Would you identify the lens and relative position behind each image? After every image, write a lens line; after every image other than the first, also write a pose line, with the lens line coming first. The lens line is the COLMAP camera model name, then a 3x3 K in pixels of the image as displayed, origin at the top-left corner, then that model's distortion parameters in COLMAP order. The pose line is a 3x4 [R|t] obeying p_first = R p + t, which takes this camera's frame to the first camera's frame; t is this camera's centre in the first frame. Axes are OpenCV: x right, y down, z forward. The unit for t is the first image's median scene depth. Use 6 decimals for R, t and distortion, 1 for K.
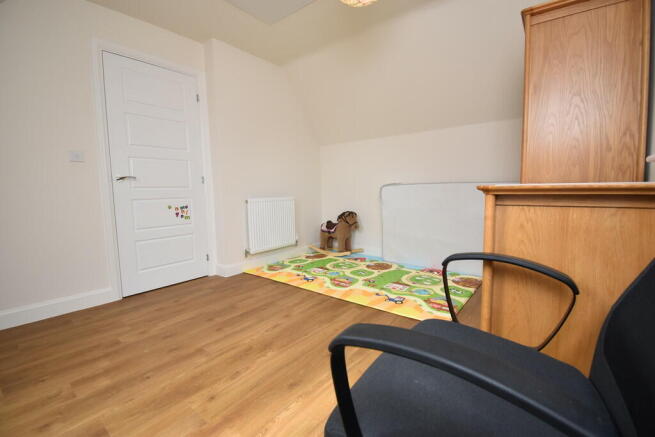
lens RADIAL K [[295.1, 0, 327.5], [0, 295.1, 218.5], [0, 0, 1]] dist [-0.002052, -0.000525]
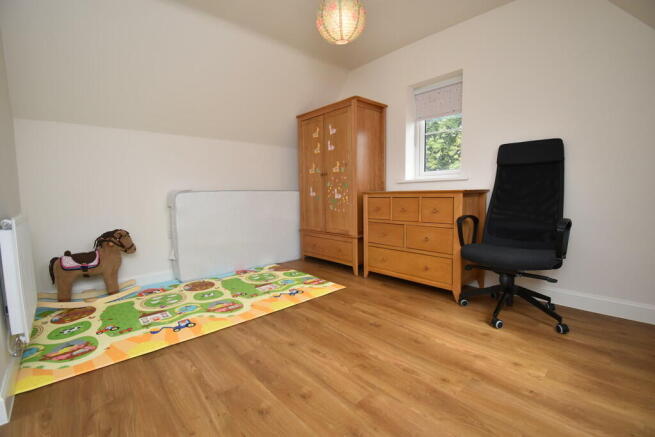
lens RADIAL K [[295.1, 0, 327.5], [0, 295.1, 218.5], [0, 0, 1]] dist [-0.002052, -0.000525]
pose [[0.146848, -0.074147, 0.986376, -0.694413], [0.114919, 0.991713, 0.057440, -0.043914], [-0.982461, 0.104919, 0.154152, 0.558064]]
